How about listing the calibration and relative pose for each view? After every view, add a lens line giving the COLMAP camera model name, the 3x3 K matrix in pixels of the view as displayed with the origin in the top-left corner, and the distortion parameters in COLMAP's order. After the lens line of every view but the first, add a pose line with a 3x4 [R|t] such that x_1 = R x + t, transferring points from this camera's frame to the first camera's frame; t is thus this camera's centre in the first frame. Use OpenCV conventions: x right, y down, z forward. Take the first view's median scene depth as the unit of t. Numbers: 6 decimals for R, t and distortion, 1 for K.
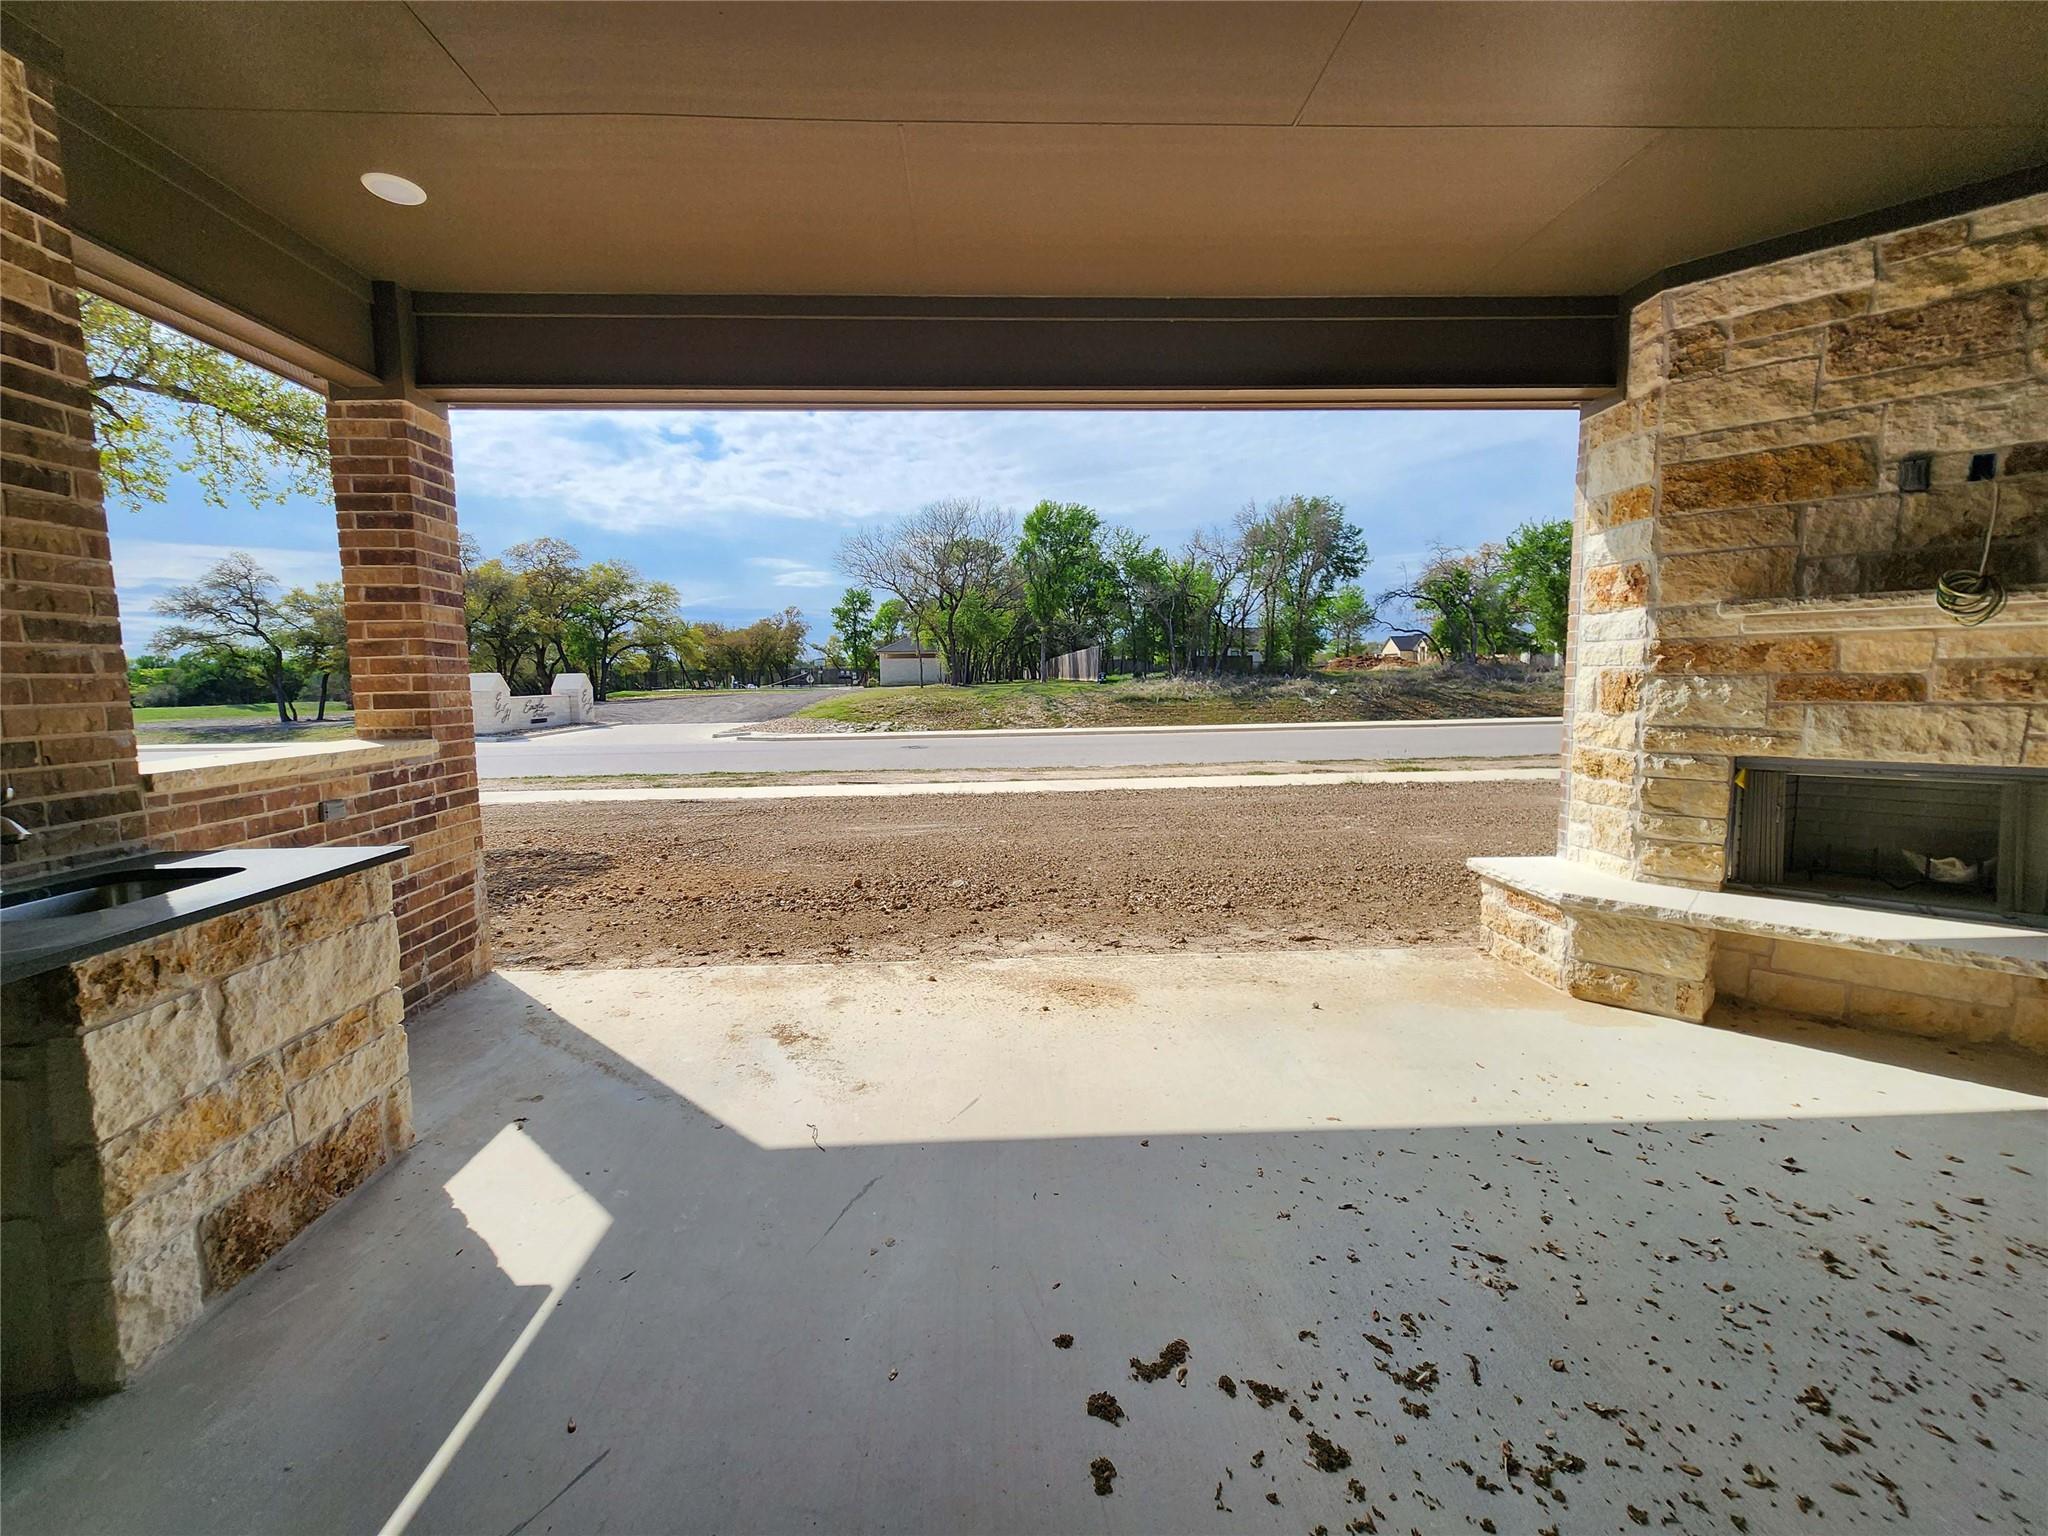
lens RADIAL K [[841.3, 0, 1012.5], [0, 841.3, 758.7], [0, 0, 1]] dist [0.001668, 0.000154]
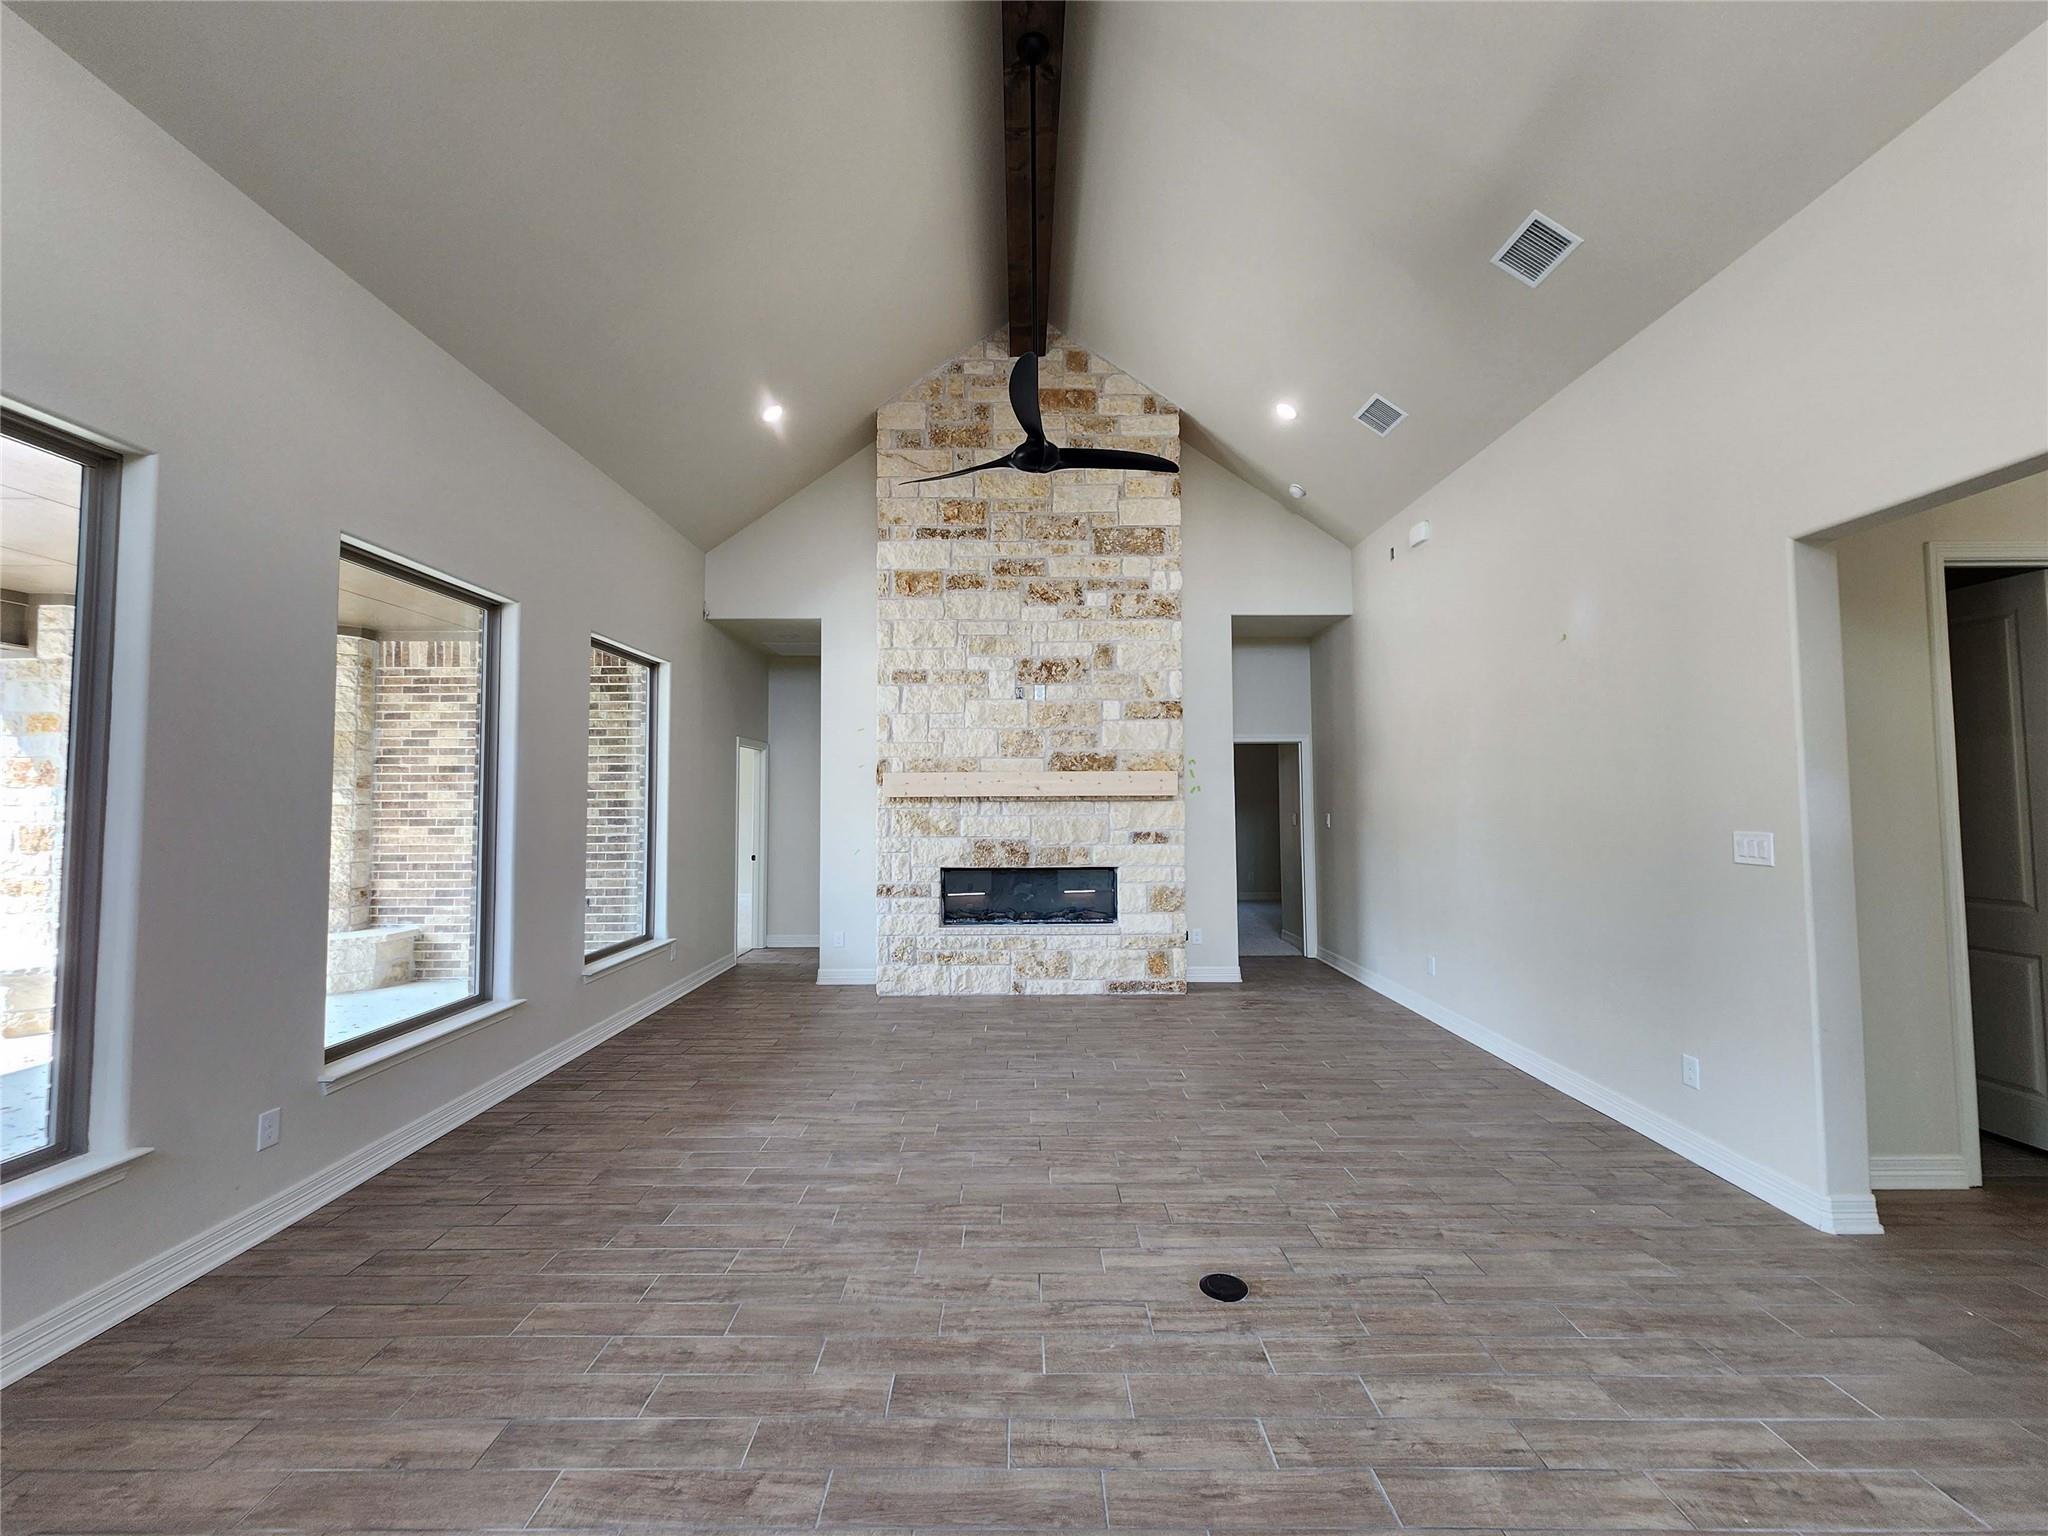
lens RADIAL K [[838.1, 0, 1014.2], [0, 838.1, 760.7], [0, 0, 1]] dist [0.002631, -0.001522]
pose [[0.039100, 0.062050, 0.997307, -0.812813], [0.099162, 0.992902, -0.065663, 0.062856], [-0.994303, 0.101462, 0.032669, -0.923388]]
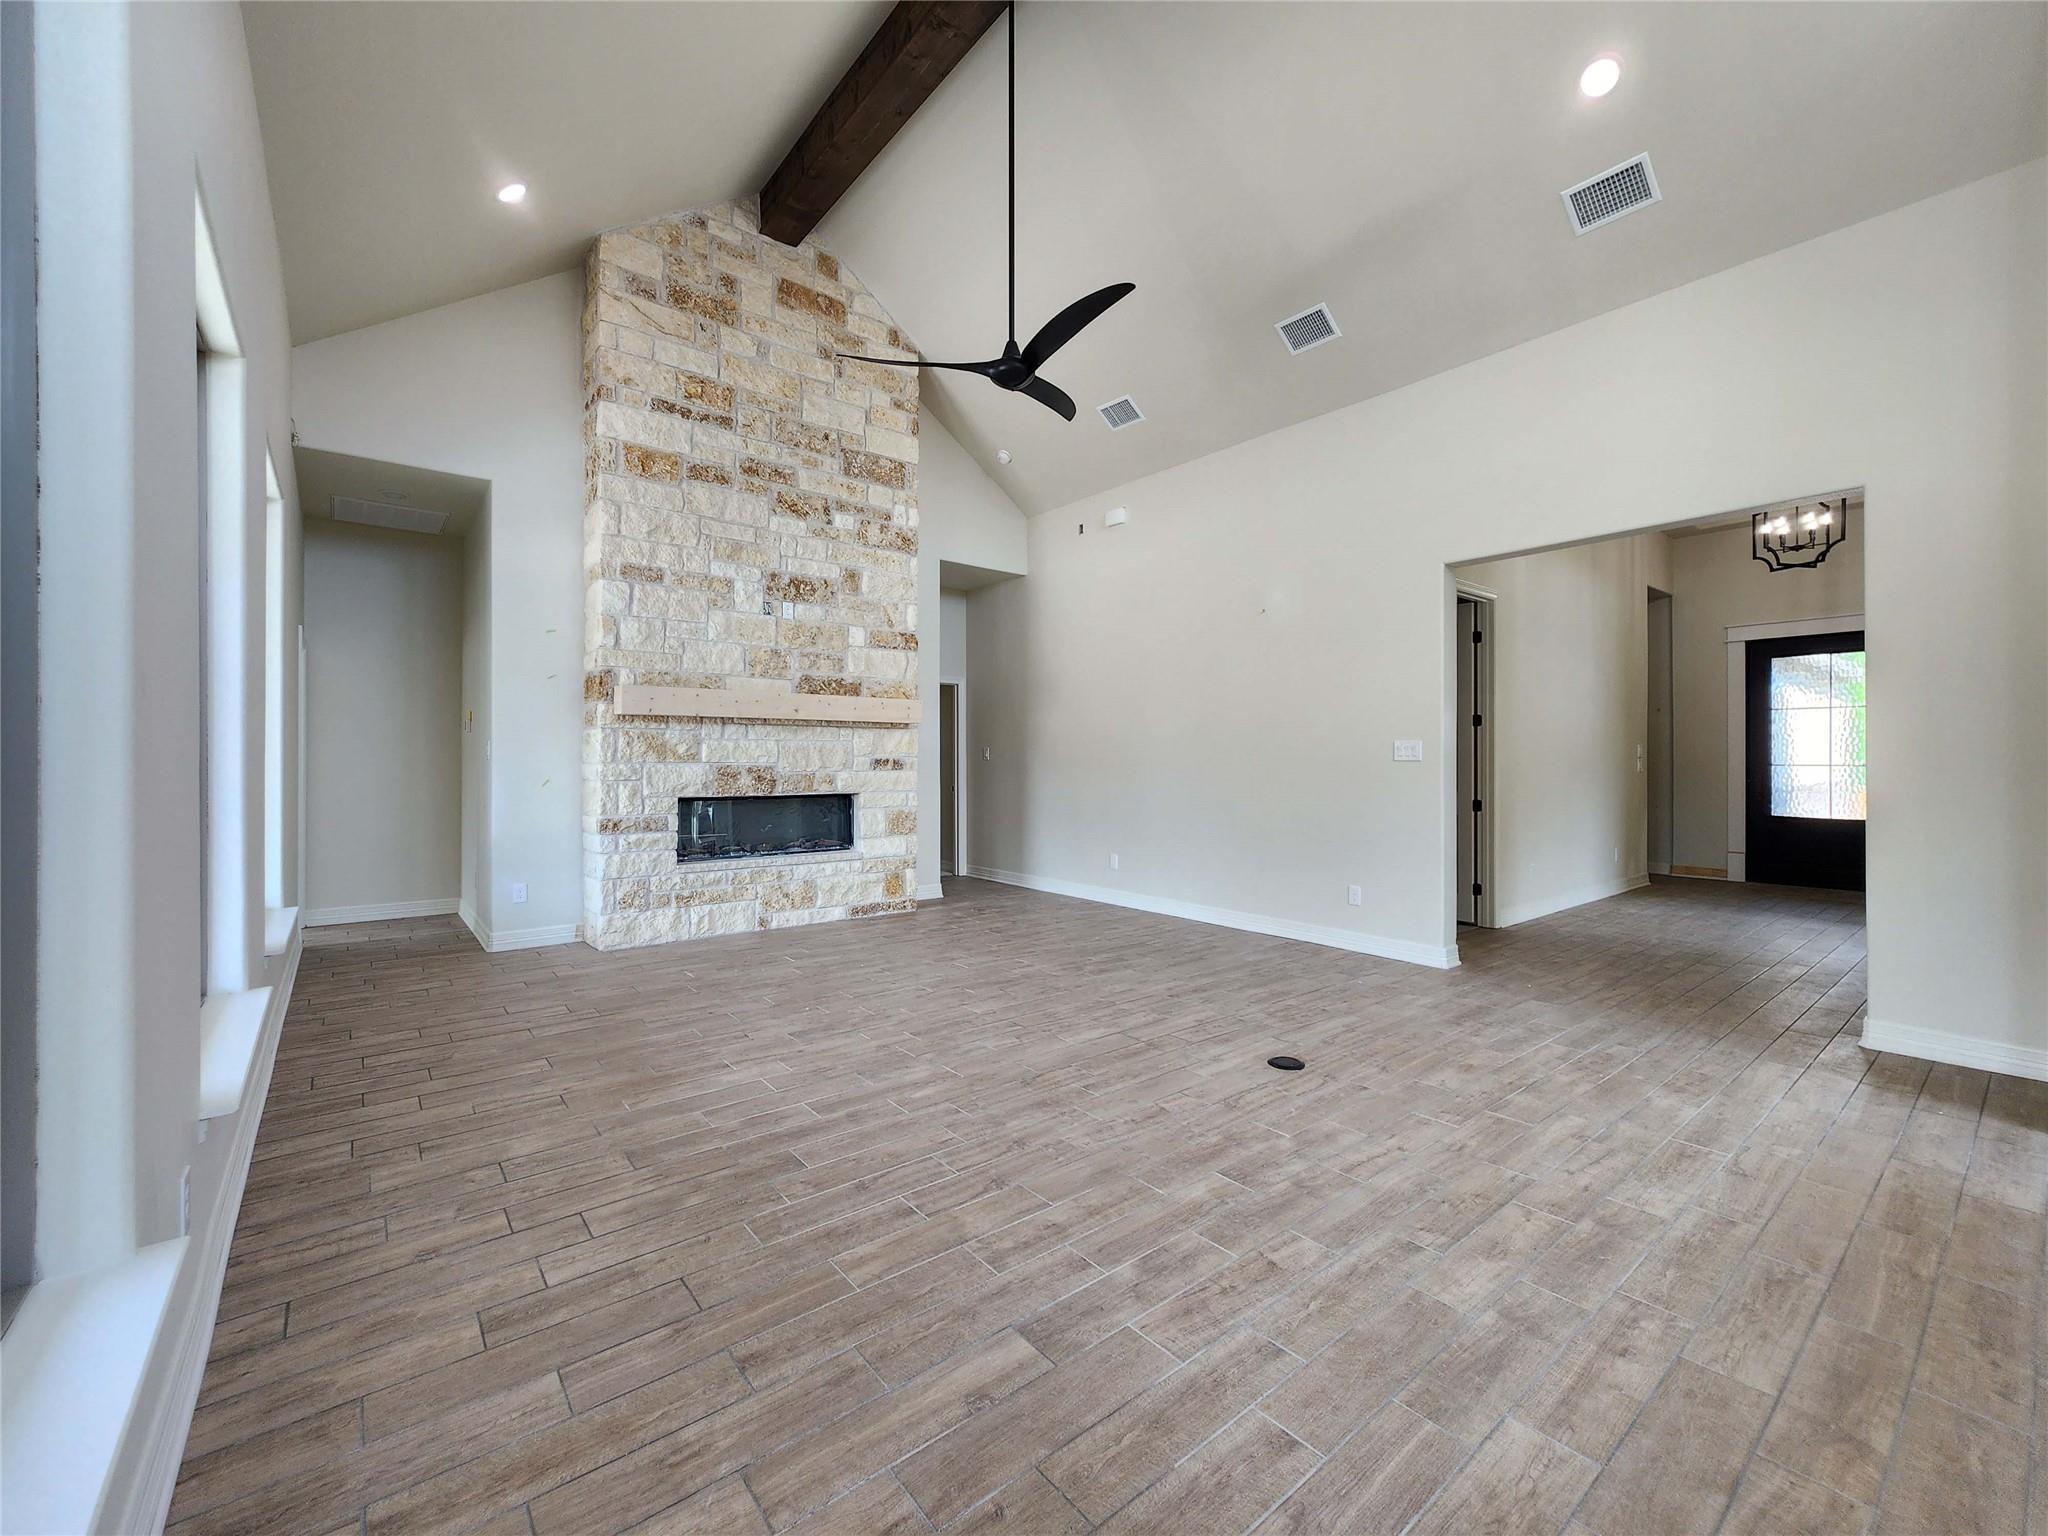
lens RADIAL K [[835.8, 0, 1011.1], [0, 835.8, 760.7], [0, 0, 1]] dist [0.000532, -0.000338]
pose [[-0.593158, 0.012743, 0.804985, -0.654427], [0.083108, 0.995502, 0.045480, 0.067993], [-0.800785, 0.093877, -0.591549, -0.284974]]
